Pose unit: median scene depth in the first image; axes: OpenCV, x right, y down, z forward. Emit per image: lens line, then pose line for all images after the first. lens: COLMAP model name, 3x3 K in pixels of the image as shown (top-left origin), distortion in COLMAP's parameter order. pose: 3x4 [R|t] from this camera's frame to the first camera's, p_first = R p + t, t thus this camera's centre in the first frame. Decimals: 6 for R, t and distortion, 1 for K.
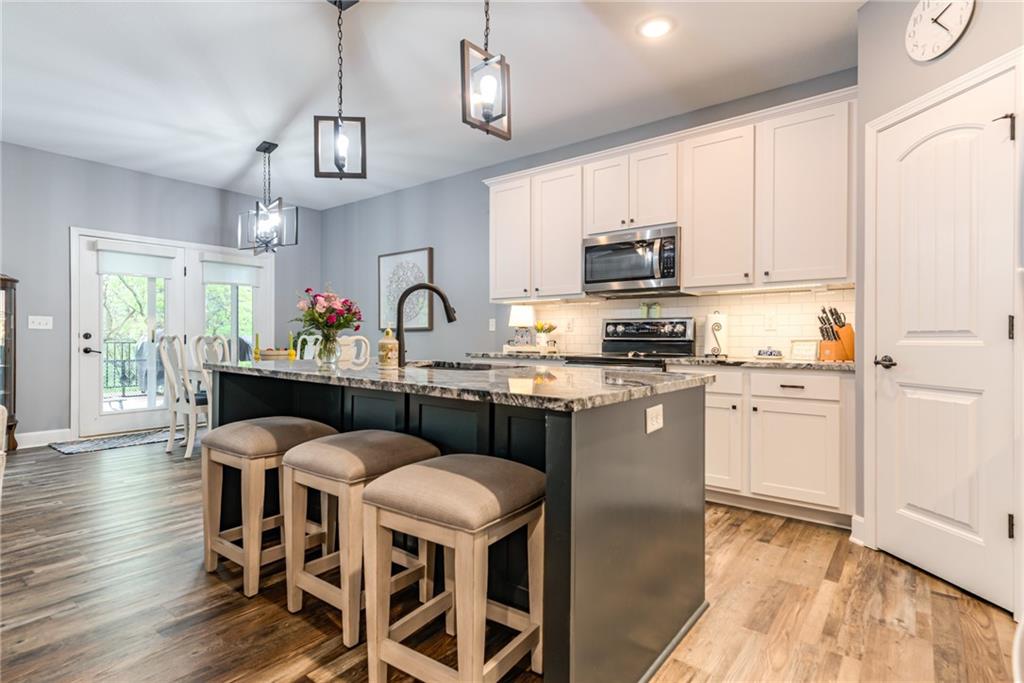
lens RADIAL K [[510.7, 0, 509.6], [0, 510.7, 341.5], [0, 0, 1]] dist [0.010686, -0.001957]
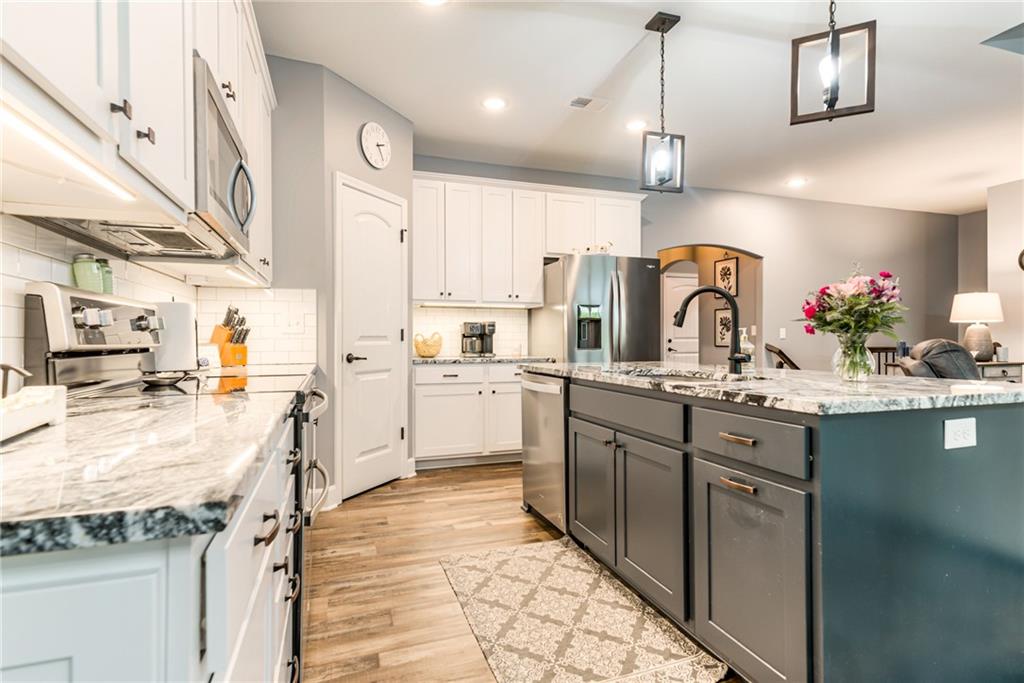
lens RADIAL K [[510.7, 0, 507.3], [0, 510.7, 341.6], [0, 0, 1]] dist [0.010686, -0.001957]
pose [[-0.845205, -0.008604, 0.534374, -0.156852], [-0.002737, 0.999927, 0.011771, -0.009354], [-0.534436, 0.008486, -0.845166, 0.875018]]
